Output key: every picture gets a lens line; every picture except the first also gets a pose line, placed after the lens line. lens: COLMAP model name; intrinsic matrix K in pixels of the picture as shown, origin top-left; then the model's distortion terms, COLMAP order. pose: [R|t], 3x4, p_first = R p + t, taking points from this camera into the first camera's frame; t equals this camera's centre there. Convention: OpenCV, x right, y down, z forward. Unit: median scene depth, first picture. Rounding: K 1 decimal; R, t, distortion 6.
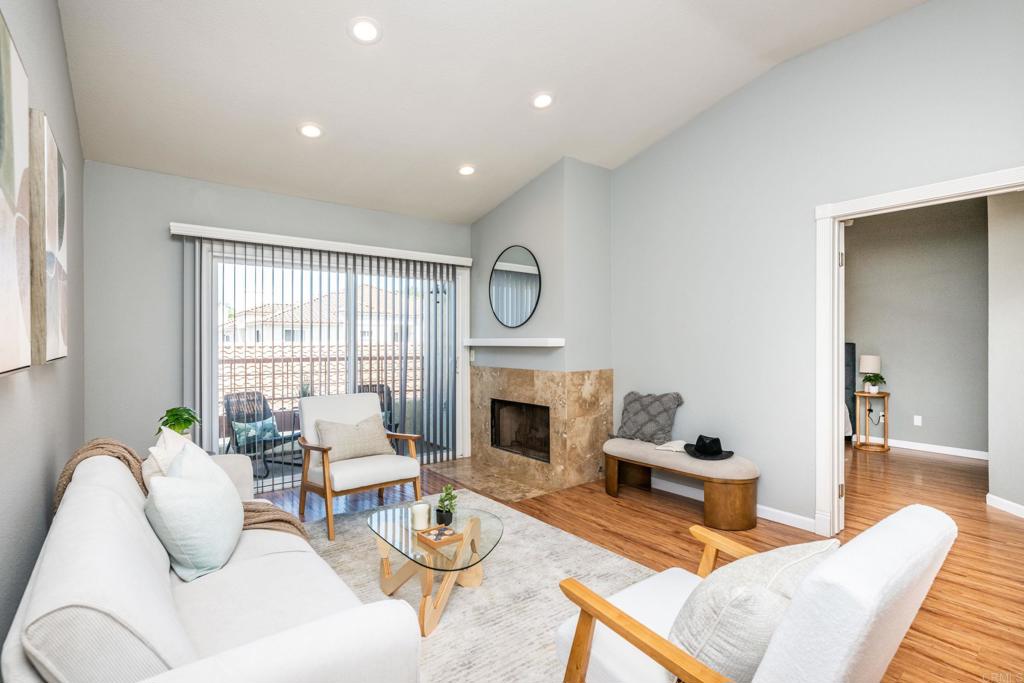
lens RADIAL K [[495.2, 0, 506.0], [0, 495.2, 339.8], [0, 0, 1]] dist [-0.001261, -0.000287]
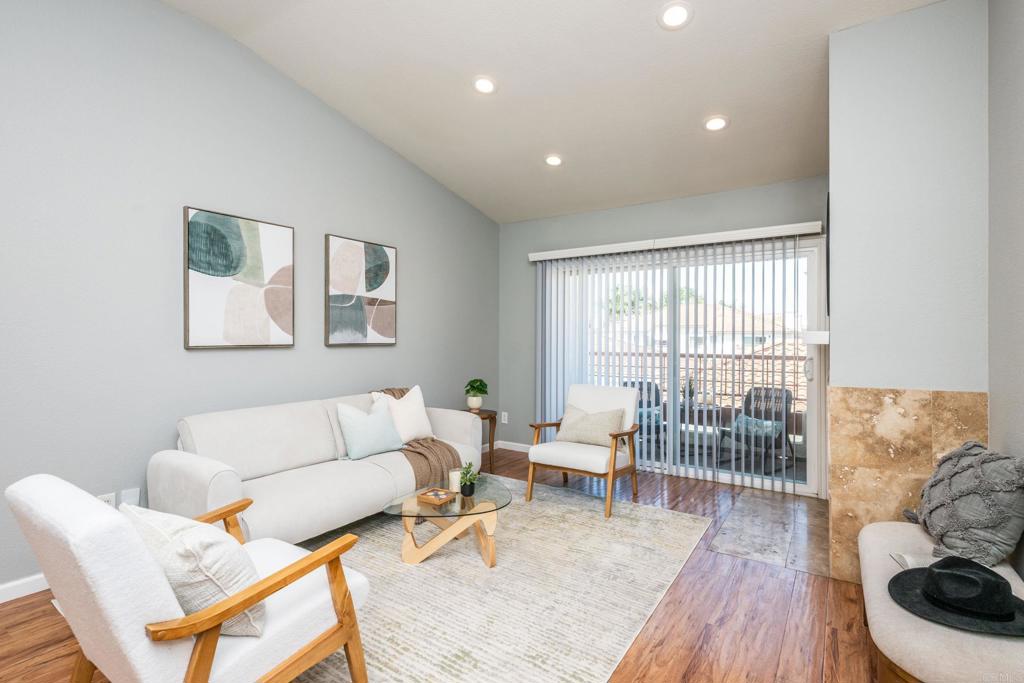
lens RADIAL K [[495.2, 0, 506.0], [0, 495.2, 339.8], [0, 0, 1]] dist [-0.001261, -0.000287]
pose [[0.310745, 0.004635, -0.950482, 0.561744], [-0.000581, 0.999989, 0.004686, 0.004489], [0.950493, -0.000904, 0.310744, 0.418392]]
